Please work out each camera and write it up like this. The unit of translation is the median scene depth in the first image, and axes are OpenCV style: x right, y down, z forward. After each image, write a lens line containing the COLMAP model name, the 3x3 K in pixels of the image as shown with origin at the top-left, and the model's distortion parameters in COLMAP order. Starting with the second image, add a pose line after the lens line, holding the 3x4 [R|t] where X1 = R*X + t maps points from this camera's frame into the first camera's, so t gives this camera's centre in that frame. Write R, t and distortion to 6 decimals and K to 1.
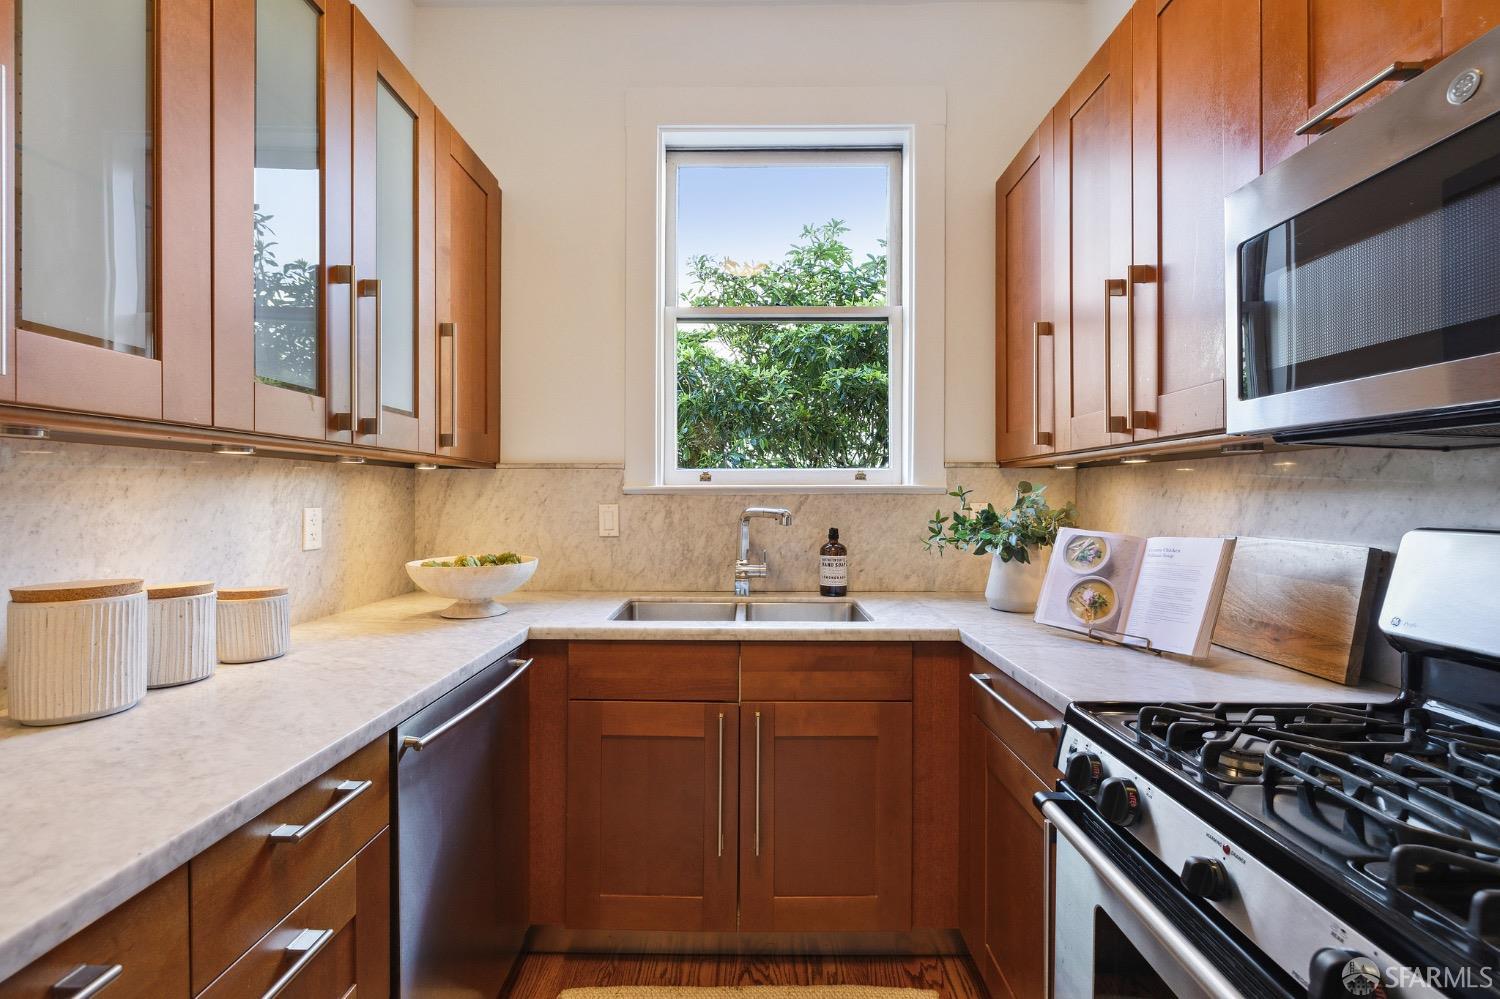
lens RADIAL K [[647.0, 0, 749.1], [0, 647.0, 493.6], [0, 0, 1]] dist [-0.000754, -0.000092]
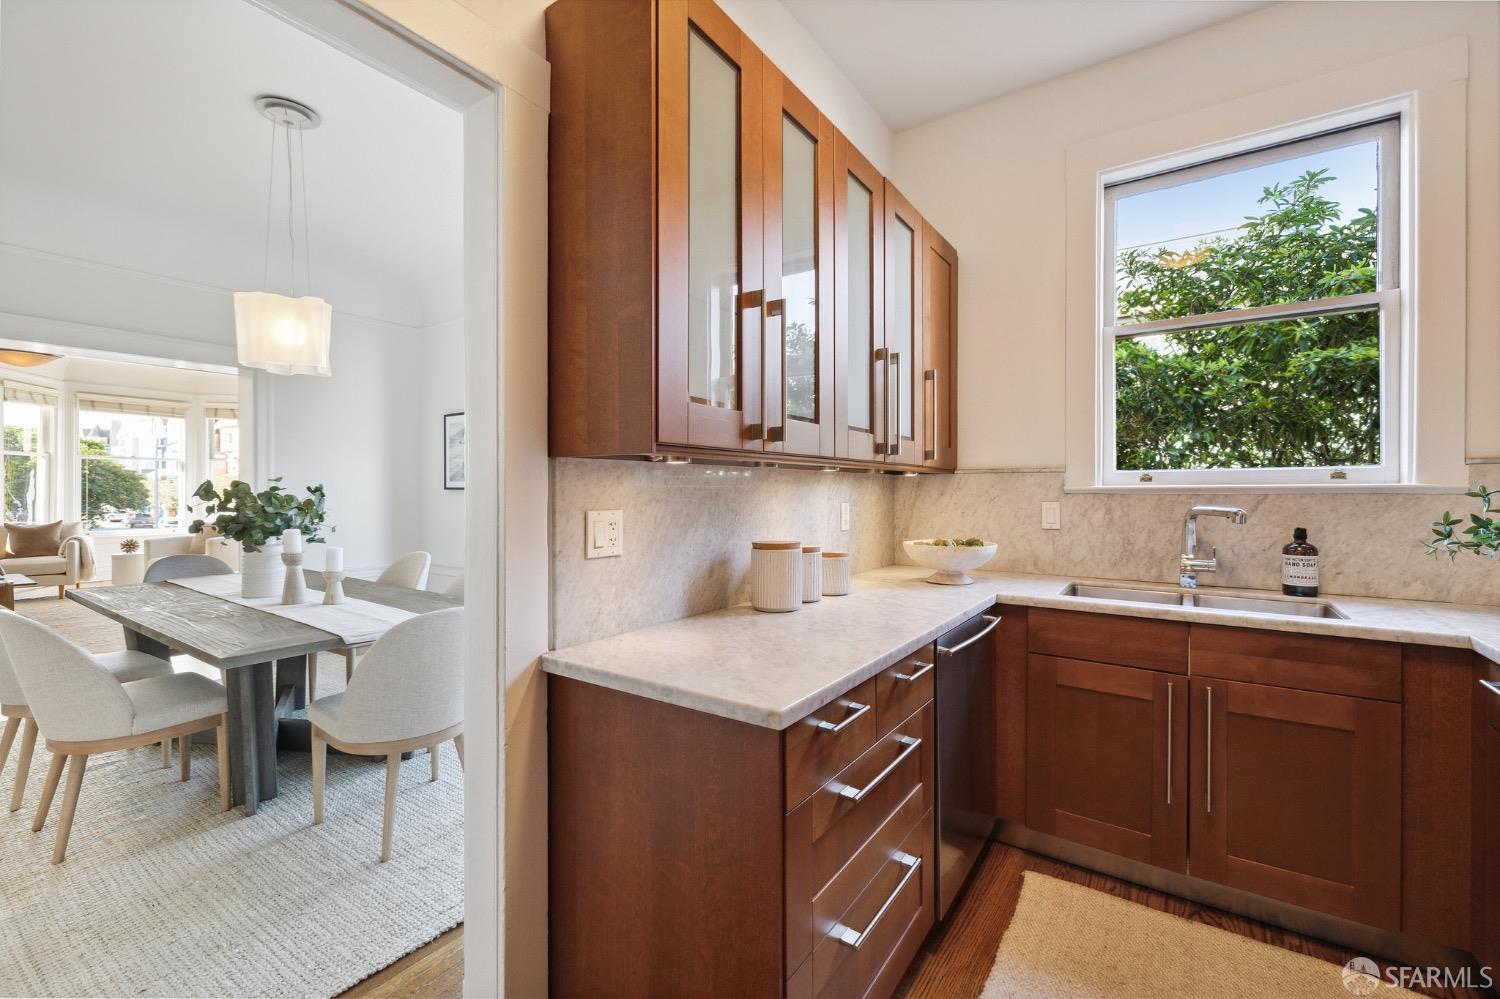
lens RADIAL K [[627.4, 0, 750.9], [0, 627.4, 492.2], [0, 0, 1]] dist [0.001280, -0.000371]
pose [[0.824142, -0.000395, -0.566383, -0.021632], [0.002627, 0.999992, 0.003125, -0.007739], [0.566377, -0.004063, 0.824136, -0.311901]]
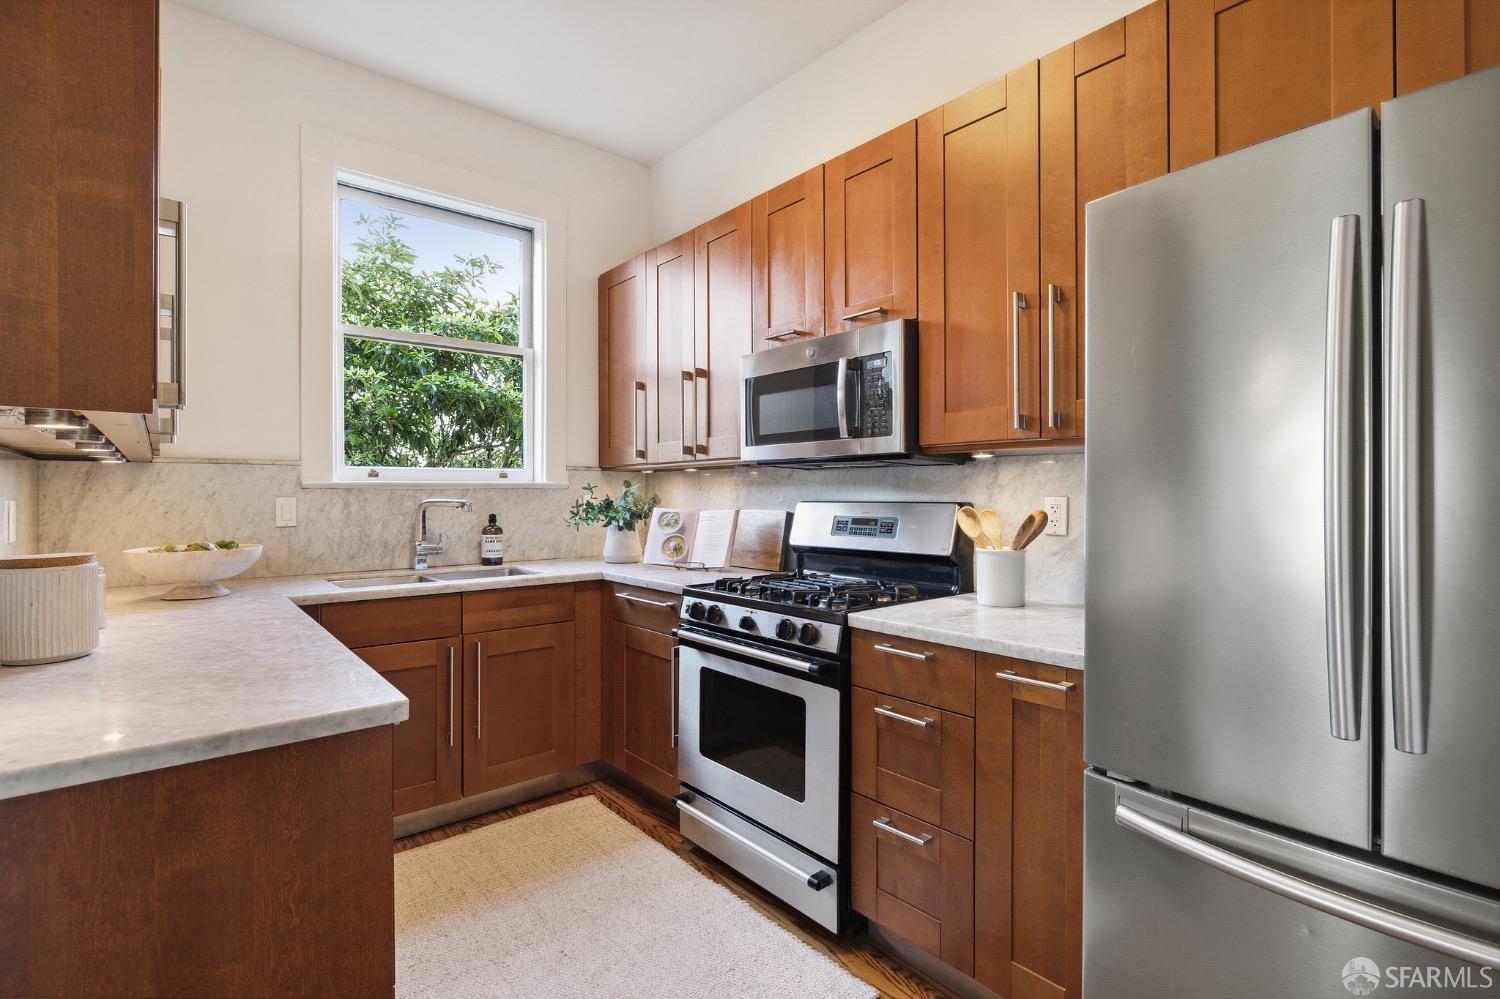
lens RADIAL K [[701.8, 0, 722.5], [0, 701.8, 496.9], [0, 0, 1]] dist [-0.001271, -0.000060]
pose [[0.778246, -0.005206, 0.627938, -0.462617], [0.000344, 0.999969, 0.007864, 0.008029], [-0.627960, -0.005904, 0.778223, -0.471513]]
